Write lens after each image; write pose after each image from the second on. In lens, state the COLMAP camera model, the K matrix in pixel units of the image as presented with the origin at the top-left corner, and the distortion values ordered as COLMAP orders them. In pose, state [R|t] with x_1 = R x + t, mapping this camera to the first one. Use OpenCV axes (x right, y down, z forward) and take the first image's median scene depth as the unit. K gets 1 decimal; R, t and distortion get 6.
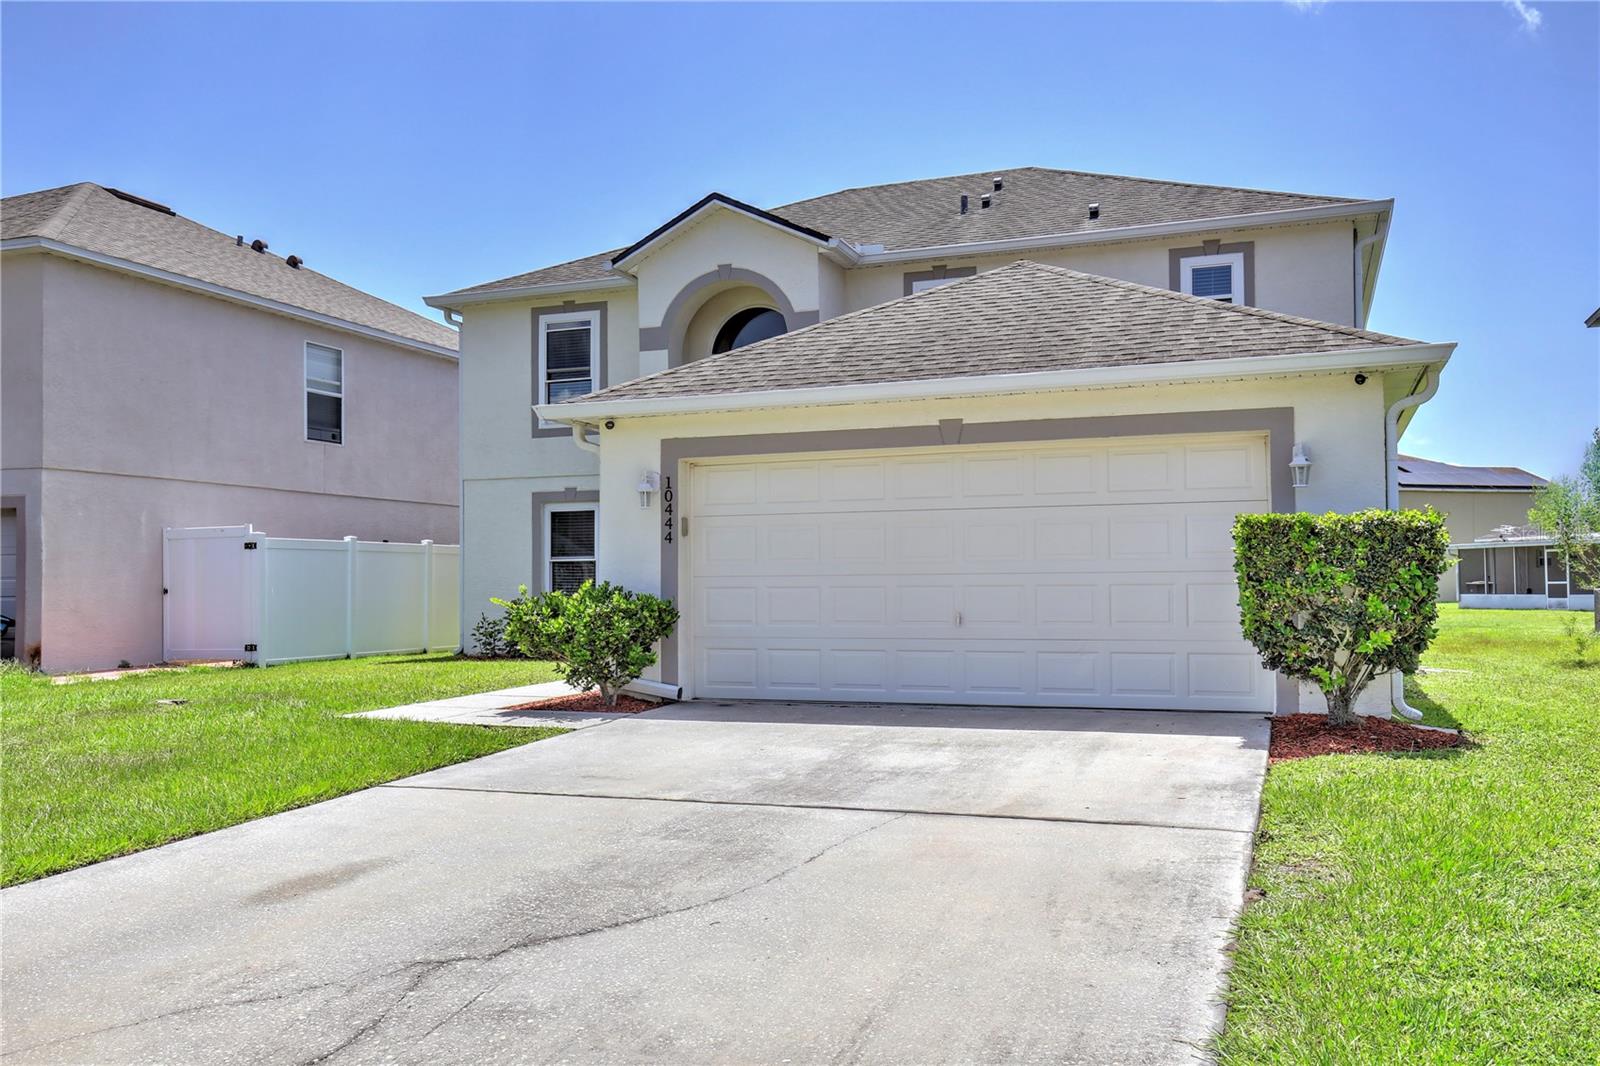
lens RADIAL K [[1327.6, 0, 809.3], [0, 1327.6, 534.9], [0, 0, 1]] dist [0.019684, -0.000968]
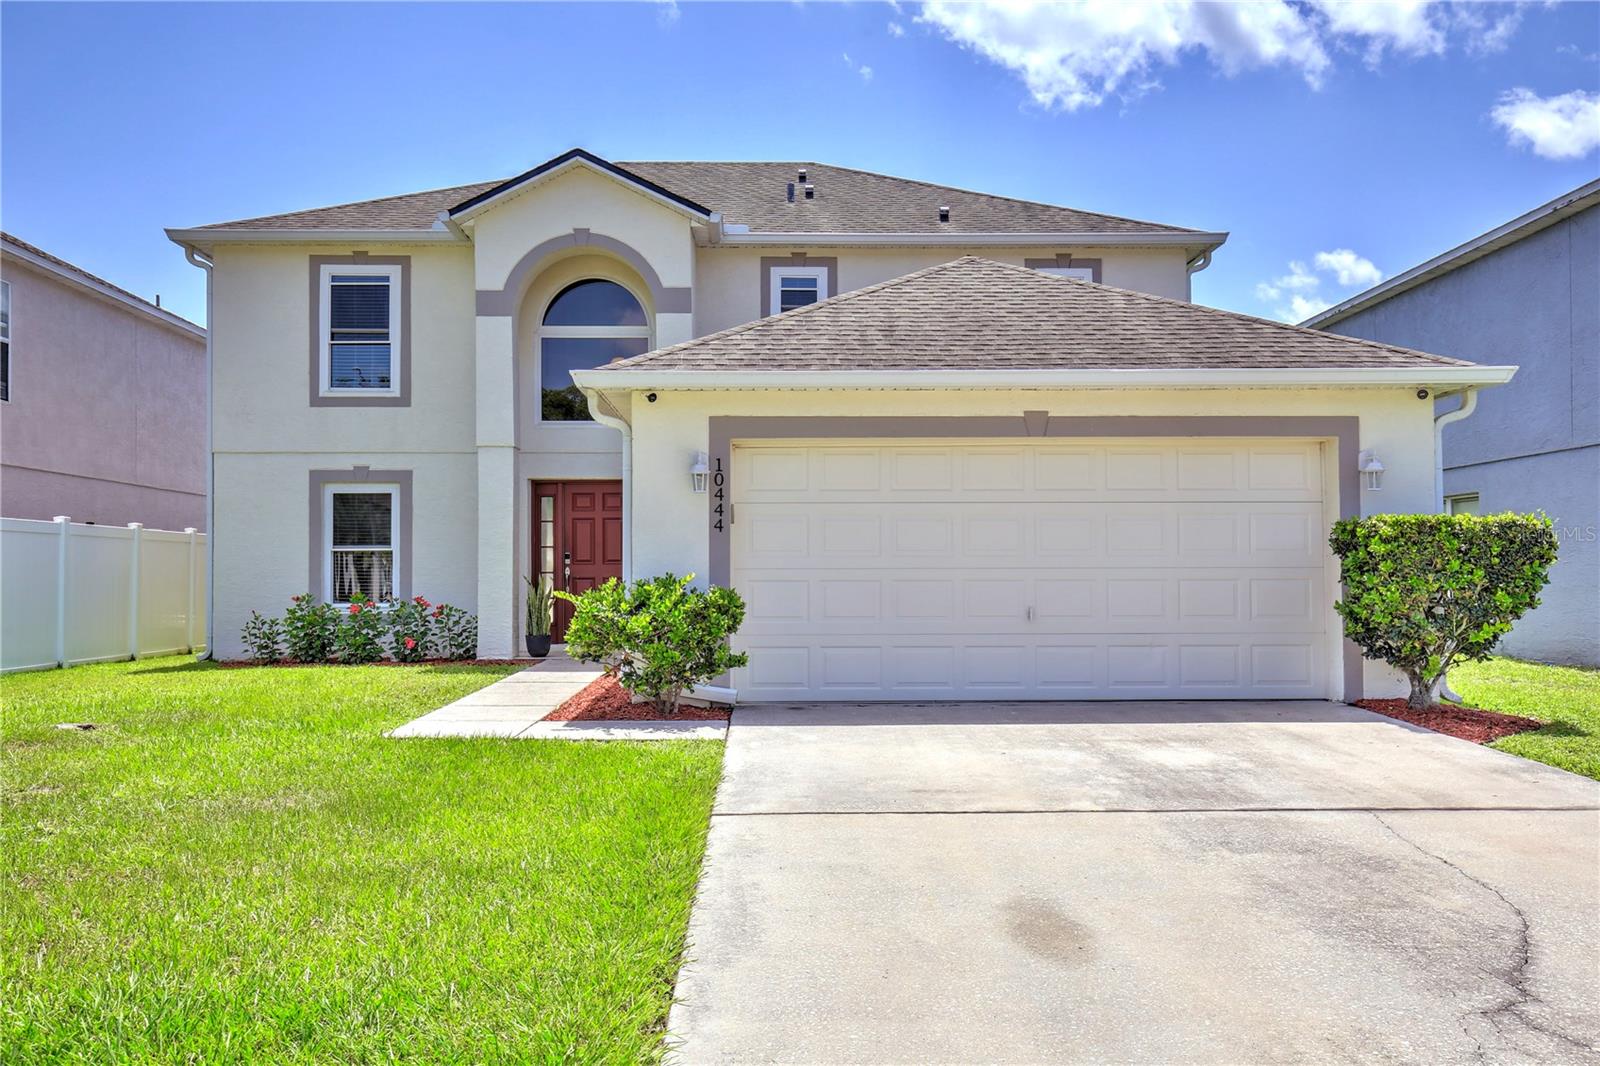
lens RADIAL K [[1327.6, 0, 805.0], [0, 1327.6, 540.1], [0, 0, 1]] dist [0.019684, -0.000968]
pose [[0.927913, 0.016556, 0.372430, -0.266828], [-0.018797, 0.999820, 0.002387, 0.005989], [-0.372323, -0.009215, 0.928057, 0.094658]]
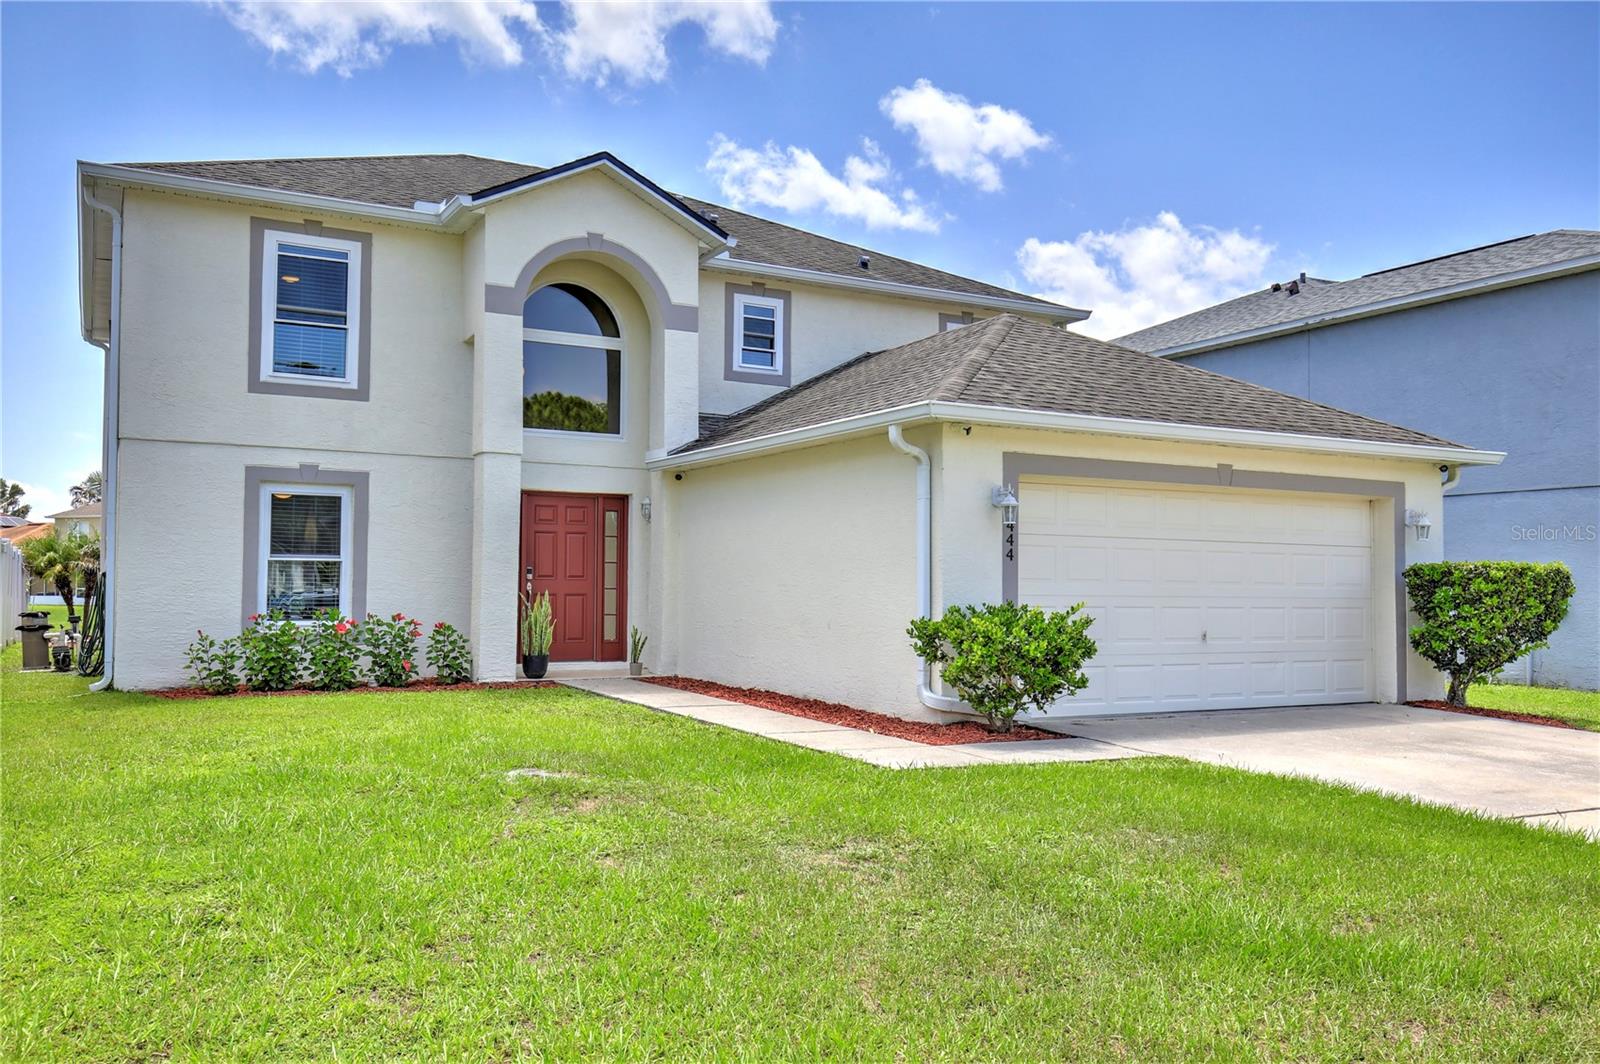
lens RADIAL K [[1259.6, 0, 807.7], [0, 1259.6, 536.0], [0, 0, 1]] dist [0.014993, 0.004188]
pose [[0.656064, 0.046542, 0.753269, -0.612558], [-0.044184, 0.998753, -0.023227, 0.010969], [-0.753411, -0.018044, 0.657303, 0.350217]]
